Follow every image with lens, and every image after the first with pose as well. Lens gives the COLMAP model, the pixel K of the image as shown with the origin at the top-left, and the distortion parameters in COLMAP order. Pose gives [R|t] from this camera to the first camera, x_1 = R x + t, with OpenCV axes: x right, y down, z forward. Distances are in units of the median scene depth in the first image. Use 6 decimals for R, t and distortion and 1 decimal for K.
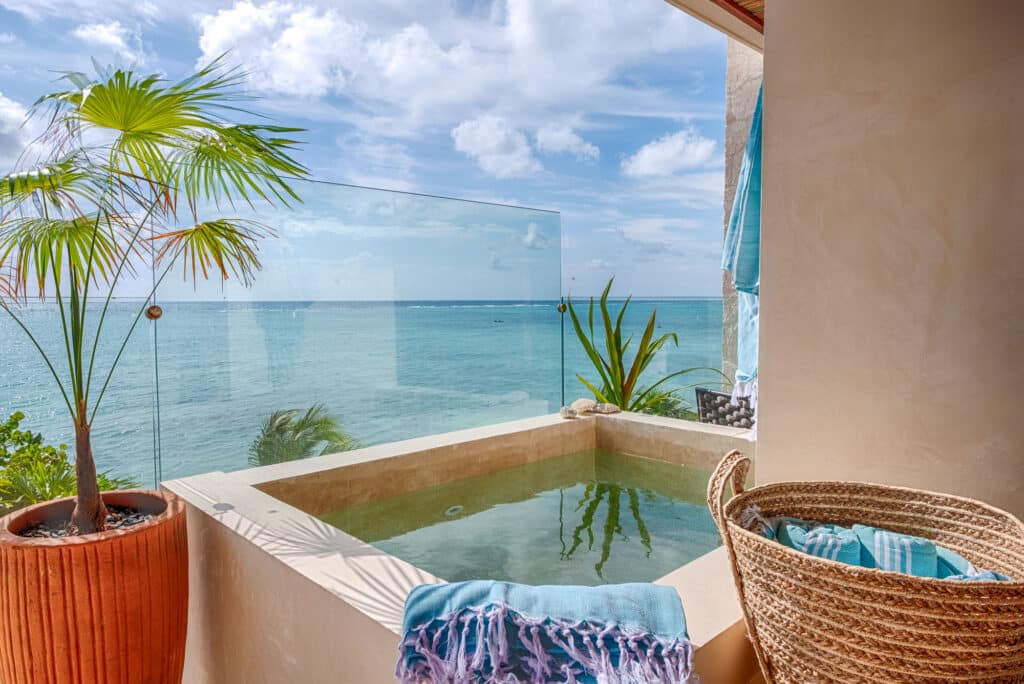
lens RADIAL K [[655.5, 0, 511.9], [0, 655.5, 364.2], [0, 0, 1]] dist [0.006740, 0.002823]
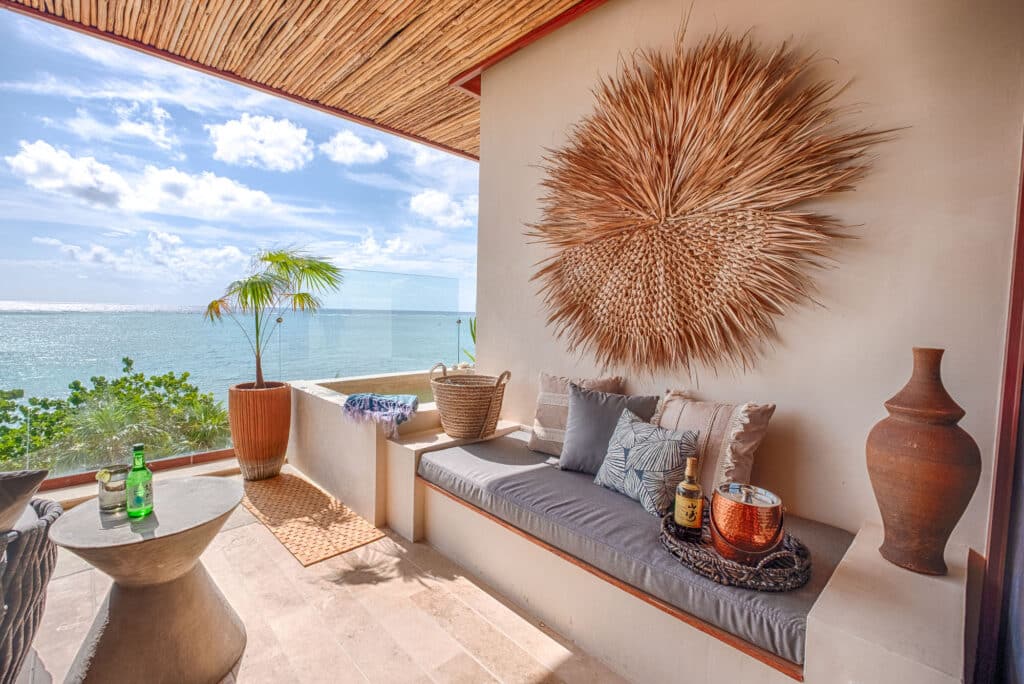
lens RADIAL K [[447.1, 0, 512.0], [0, 447.1, 342.0], [0, 0, 1]] dist [-0.000631, -0.000152]
pose [[0.999398, 0.034083, 0.006492, 0.481990], [-0.033837, 0.998819, -0.034866, 0.055609], [-0.007673, 0.034626, 0.999371, -1.036491]]
